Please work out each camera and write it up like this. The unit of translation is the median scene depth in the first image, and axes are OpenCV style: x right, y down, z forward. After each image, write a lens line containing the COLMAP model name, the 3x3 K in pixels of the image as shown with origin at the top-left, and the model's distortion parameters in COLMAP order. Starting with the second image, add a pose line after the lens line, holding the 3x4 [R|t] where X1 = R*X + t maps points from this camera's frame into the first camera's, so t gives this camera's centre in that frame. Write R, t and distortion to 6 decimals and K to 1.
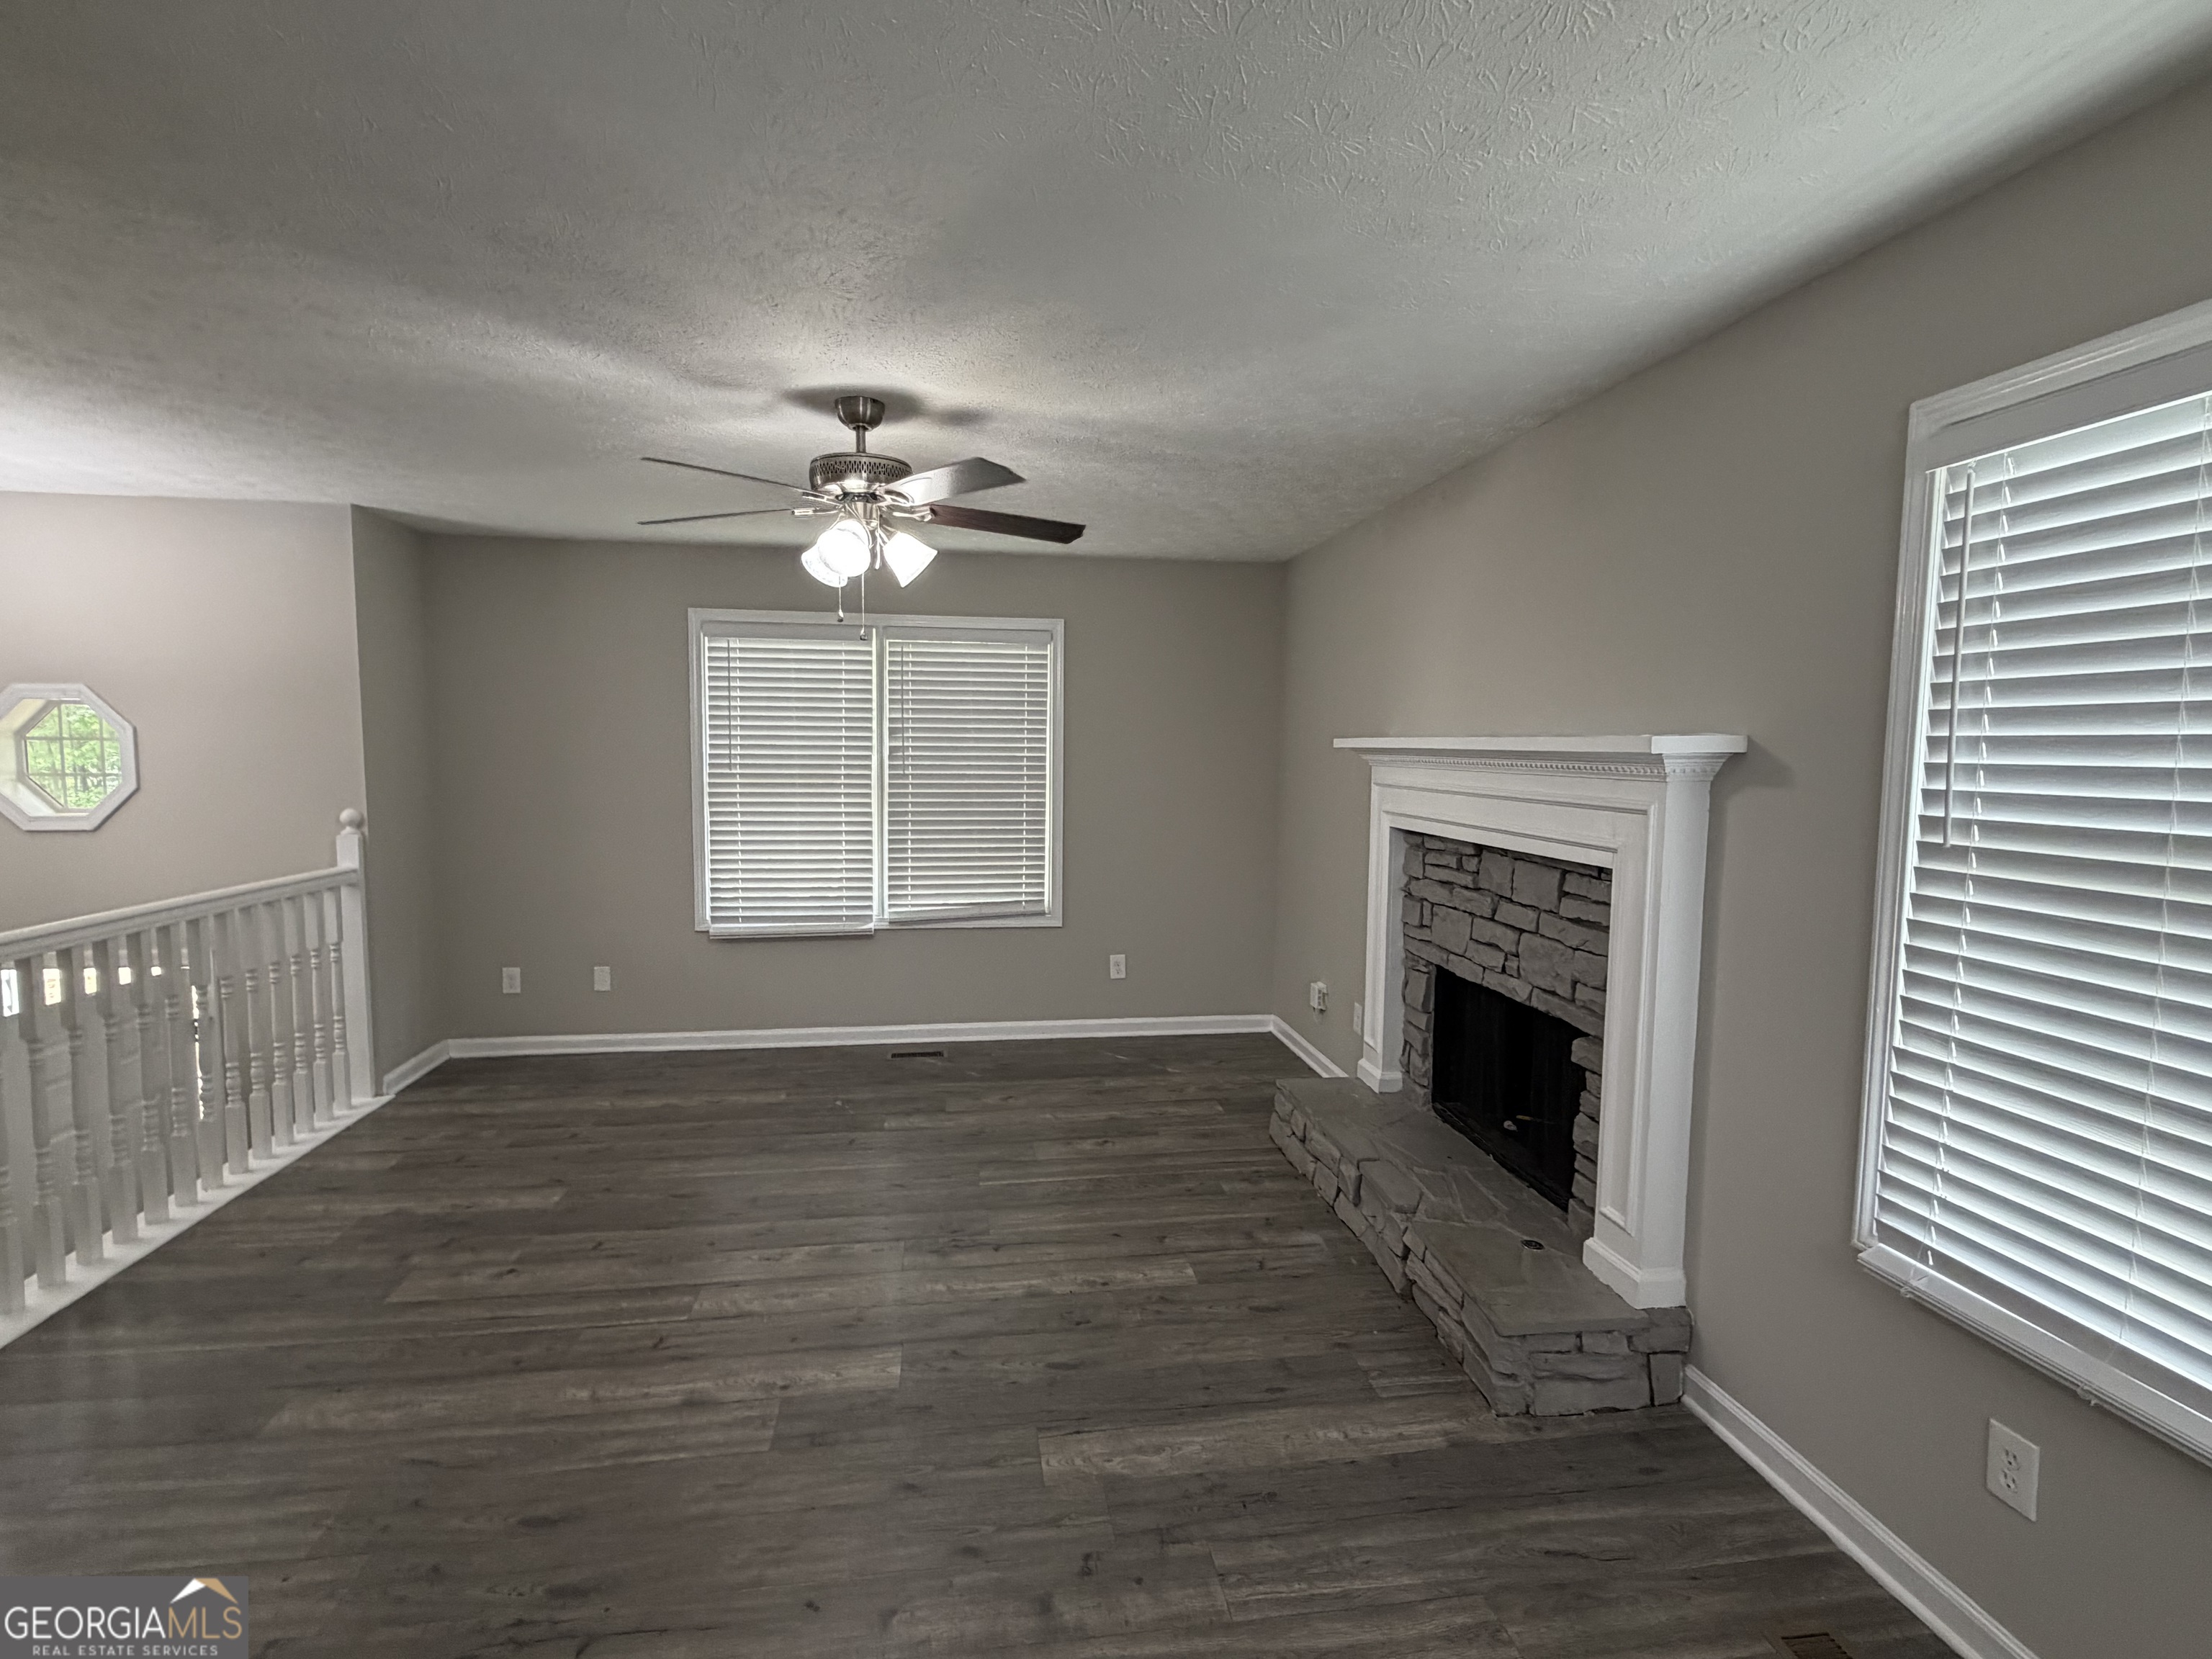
lens RADIAL K [[1067.7, 0, 1106.0], [0, 1067.7, 829.5], [0, 0, 1]] dist [-0.001652, -0.000020]
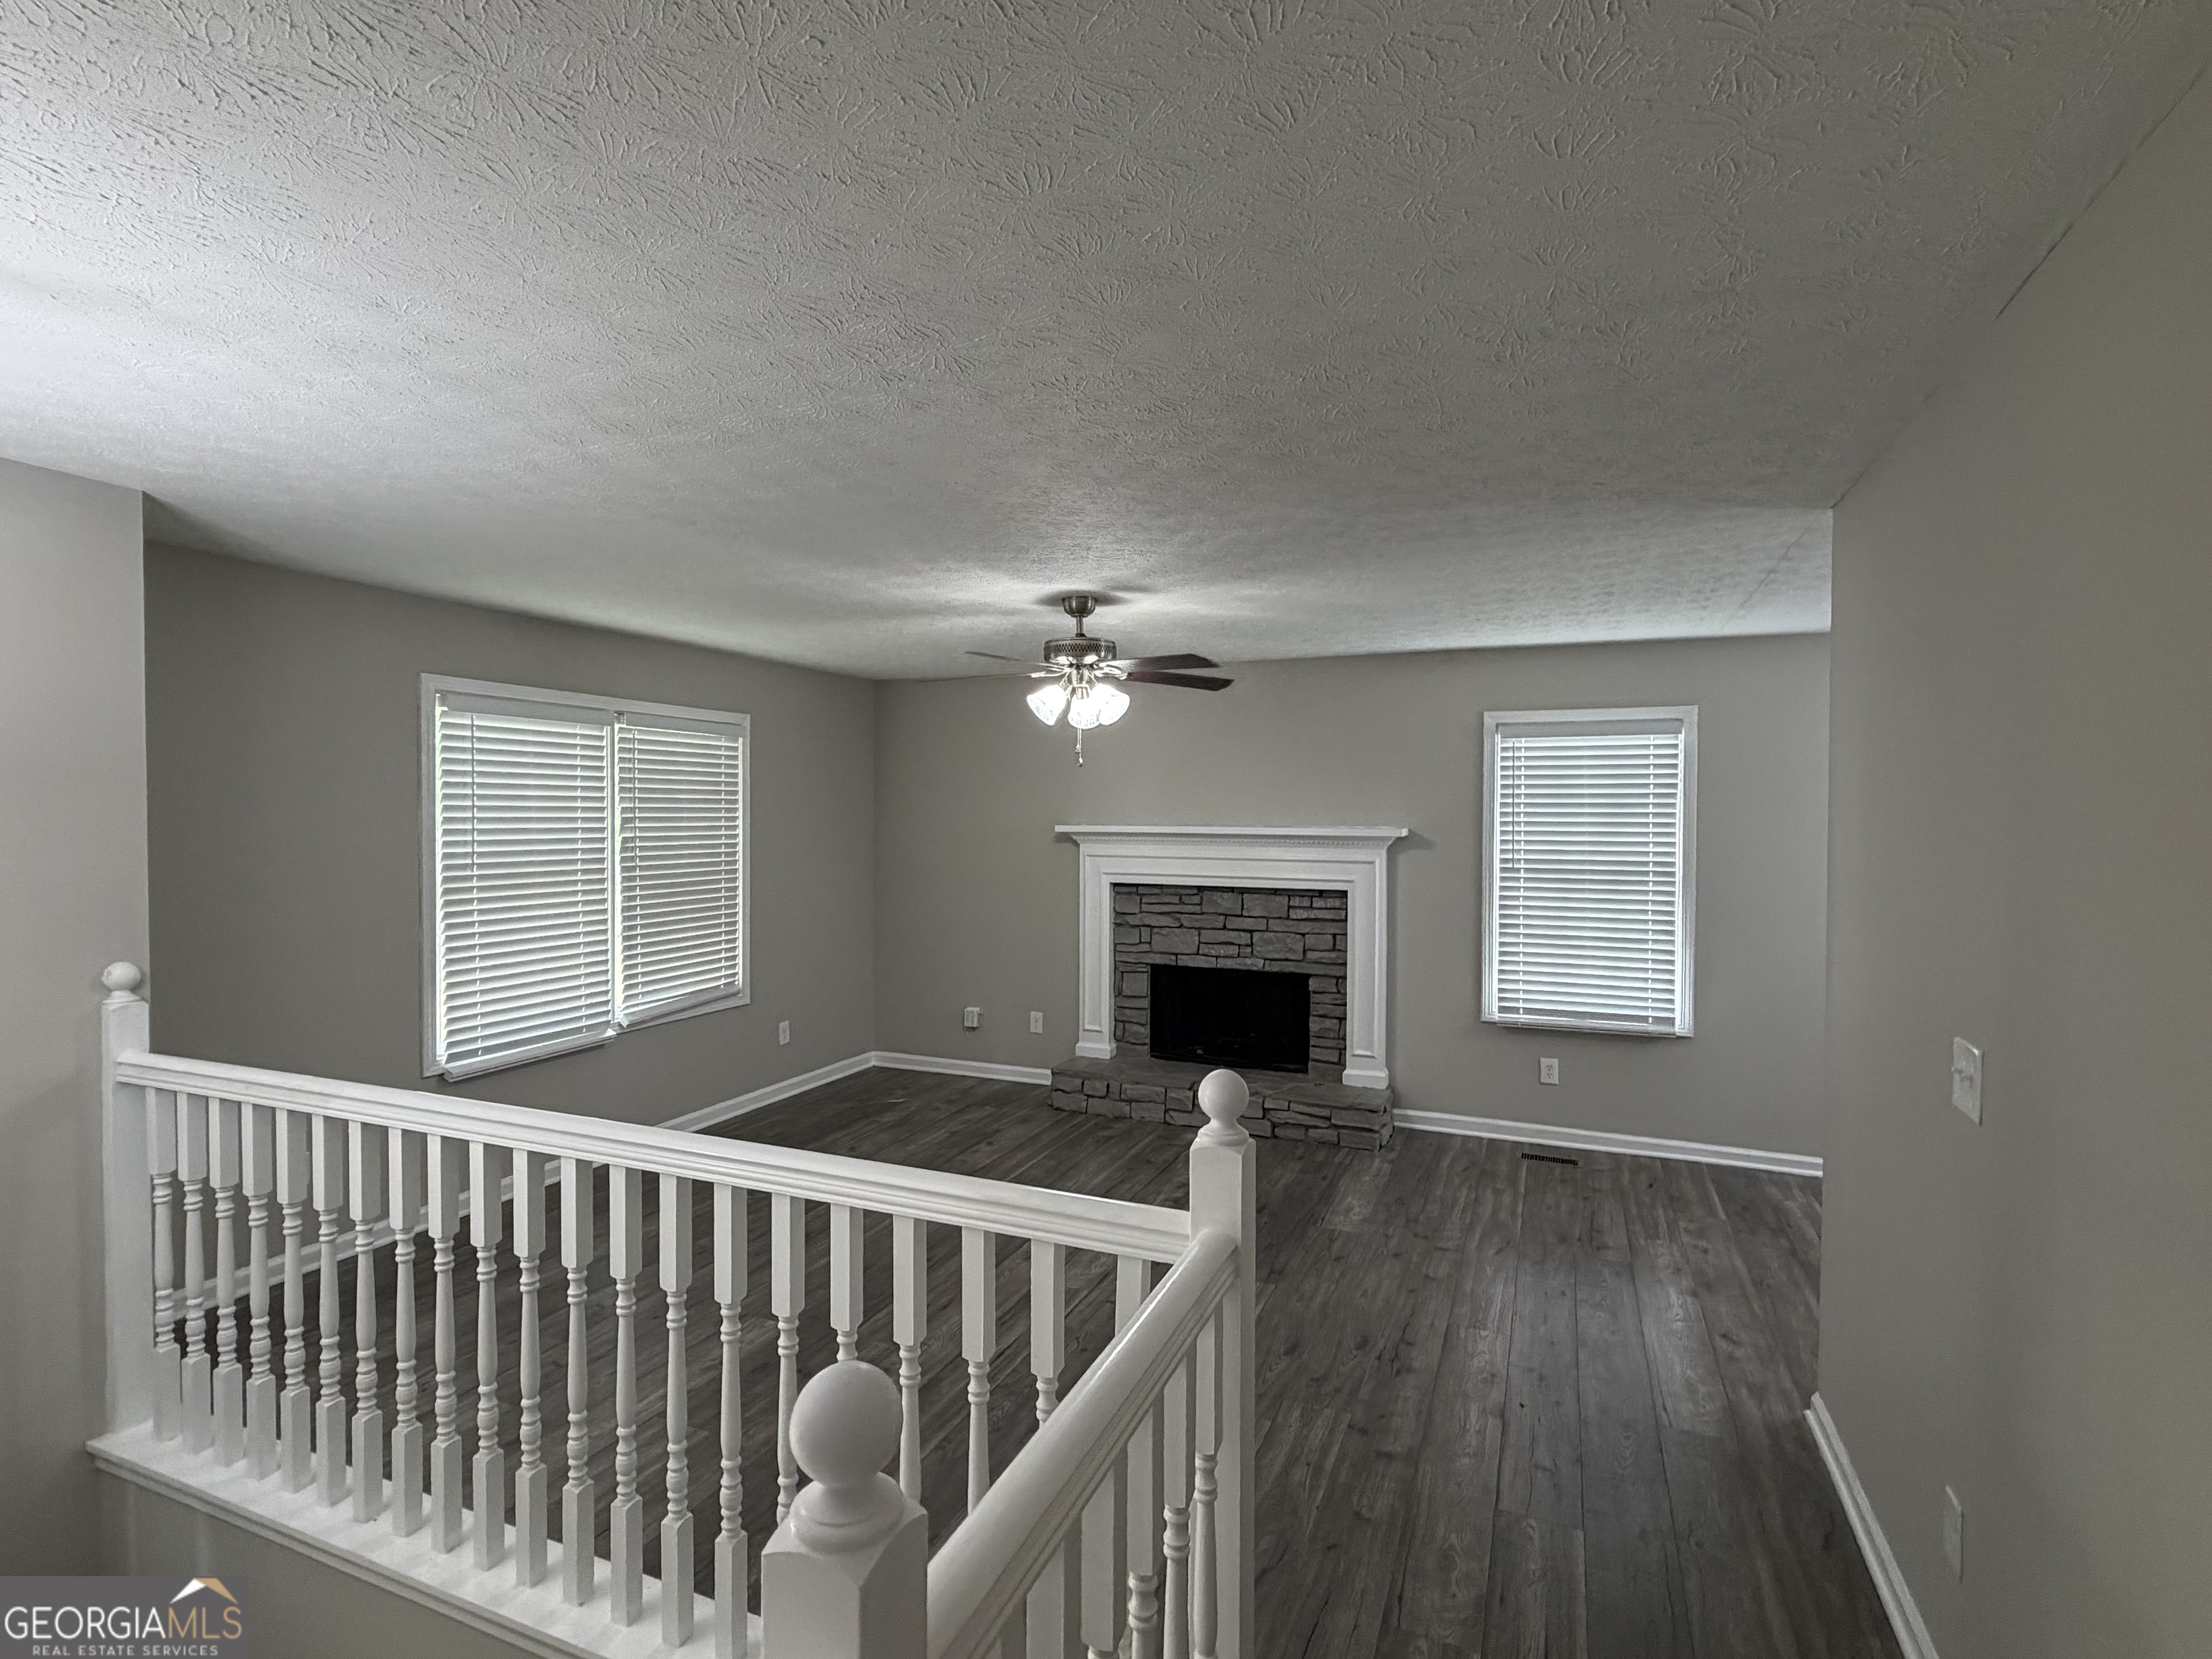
lens RADIAL K [[1067.7, 0, 1106.0], [0, 1067.7, 829.5], [0, 0, 1]] dist [-0.001652, -0.000020]
pose [[0.521310, -0.021087, 0.853107, -1.010325], [0.068449, 0.997507, -0.017172, -0.050903], [-0.850618, 0.067346, 0.521453, 0.187690]]
